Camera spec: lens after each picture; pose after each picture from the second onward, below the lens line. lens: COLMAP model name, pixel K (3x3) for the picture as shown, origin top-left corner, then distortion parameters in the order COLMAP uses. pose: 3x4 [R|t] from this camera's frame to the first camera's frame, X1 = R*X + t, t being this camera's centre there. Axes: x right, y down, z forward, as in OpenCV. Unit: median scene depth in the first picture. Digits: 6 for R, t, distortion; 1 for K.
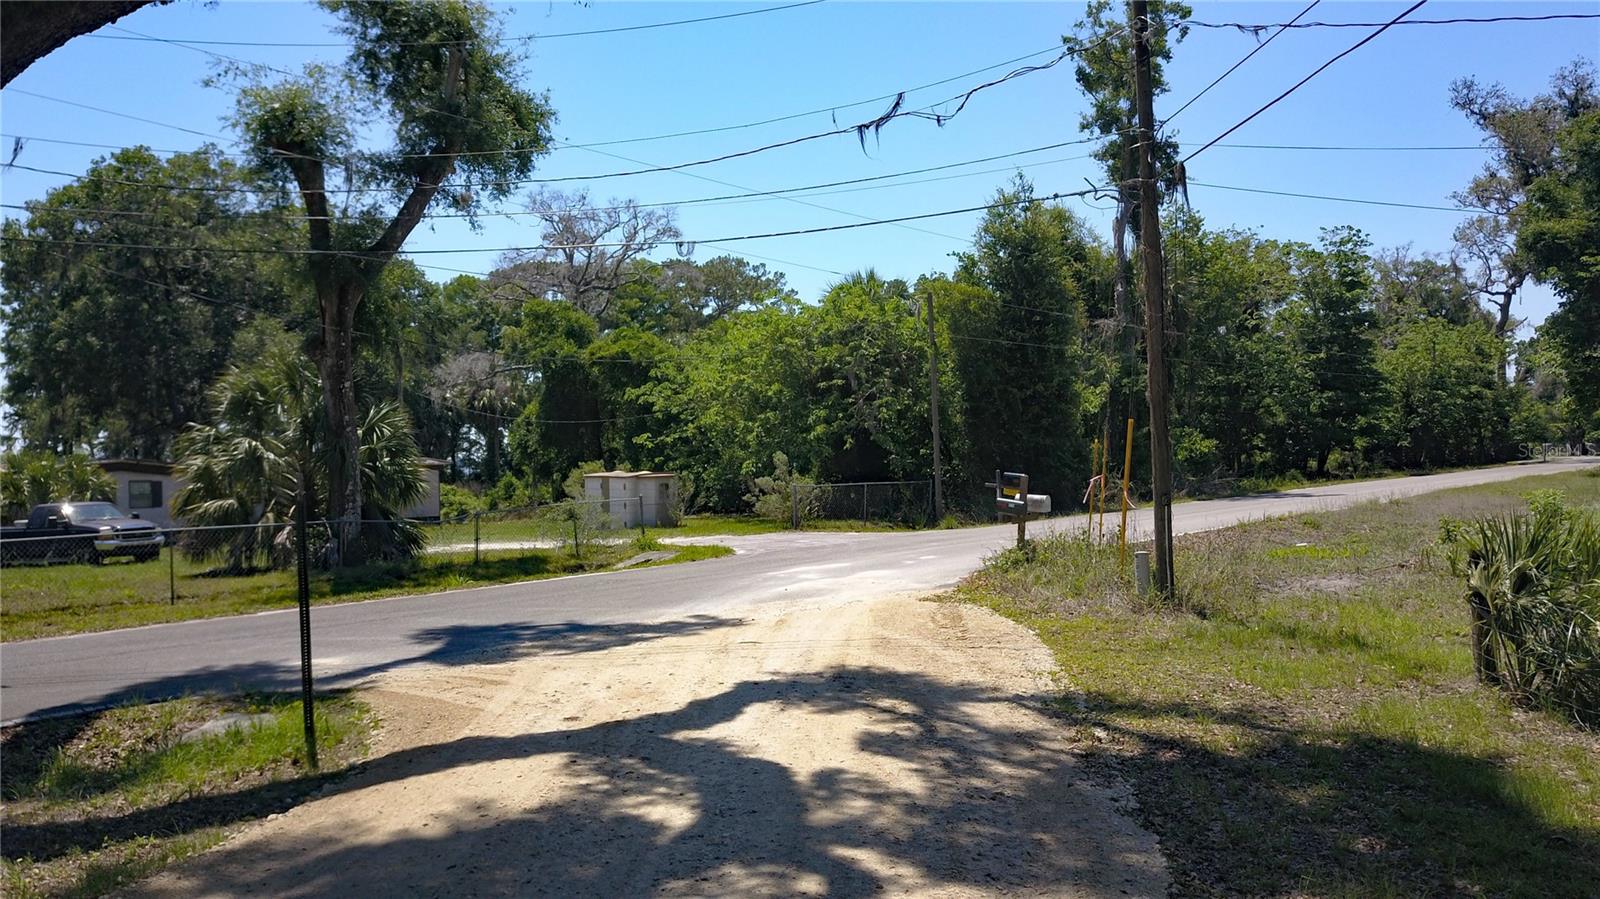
lens RADIAL K [[1308.4, 0, 803.1], [0, 1308.4, 444.1], [0, 0, 1]] dist [0.001423, -0.009026]
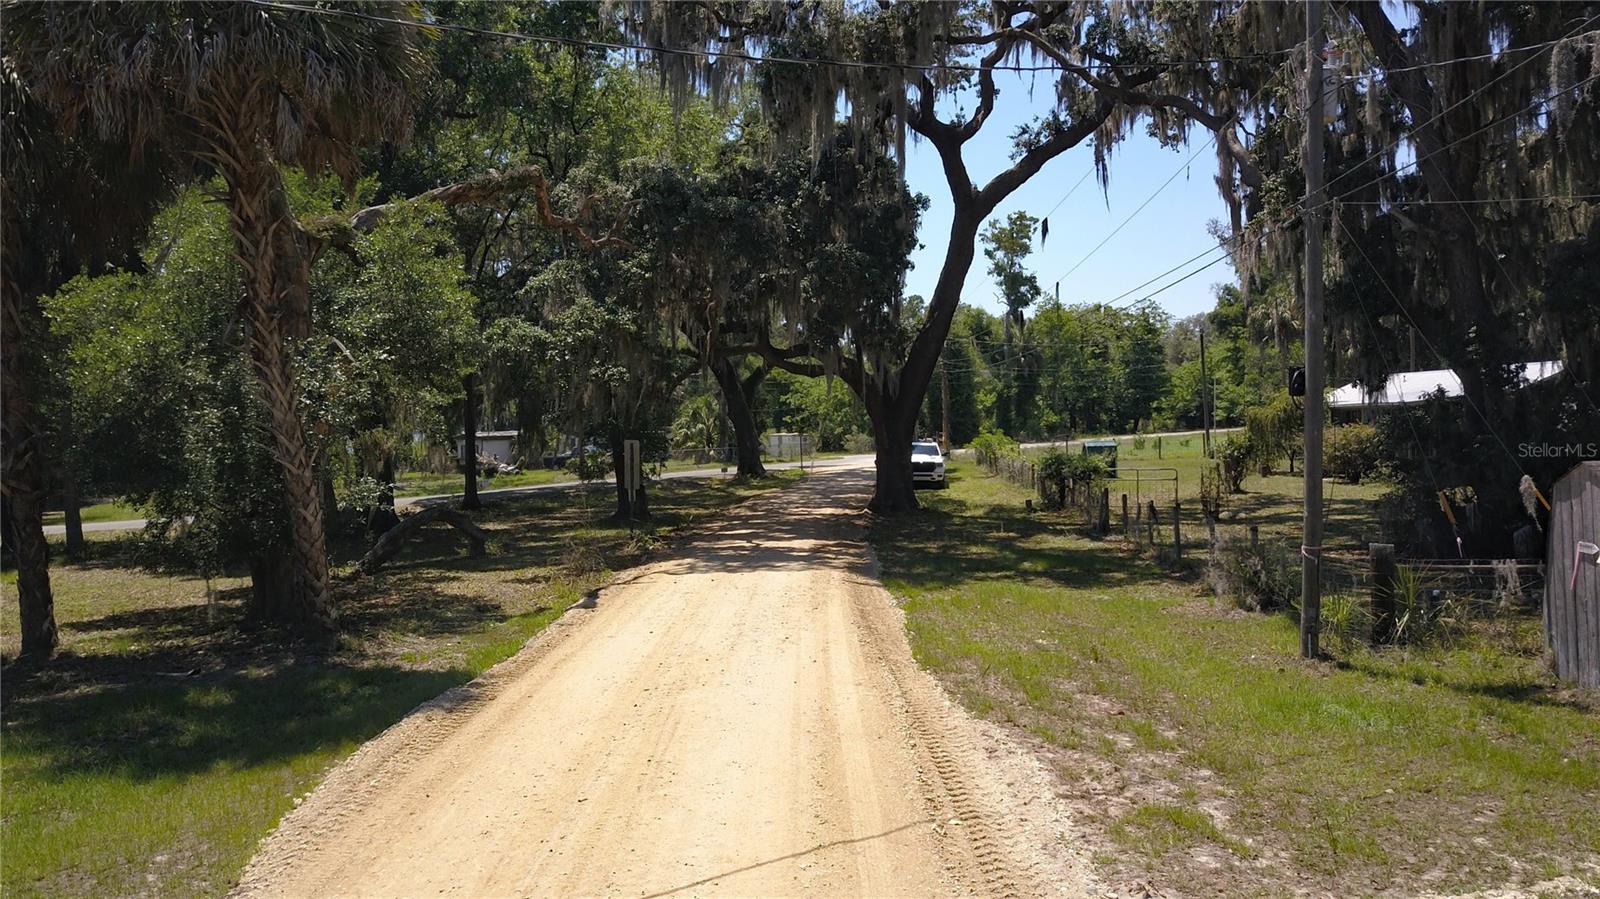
lens RADIAL K [[1308.4, 0, 803.1], [0, 1308.4, 444.1], [0, 0, 1]] dist [0.001423, -0.009026]
pose [[0.999570, -0.005088, -0.028890, -0.032660], [0.006004, 0.999479, 0.031701, -0.029383], [0.028713, -0.031861, 0.999080, -1.184543]]
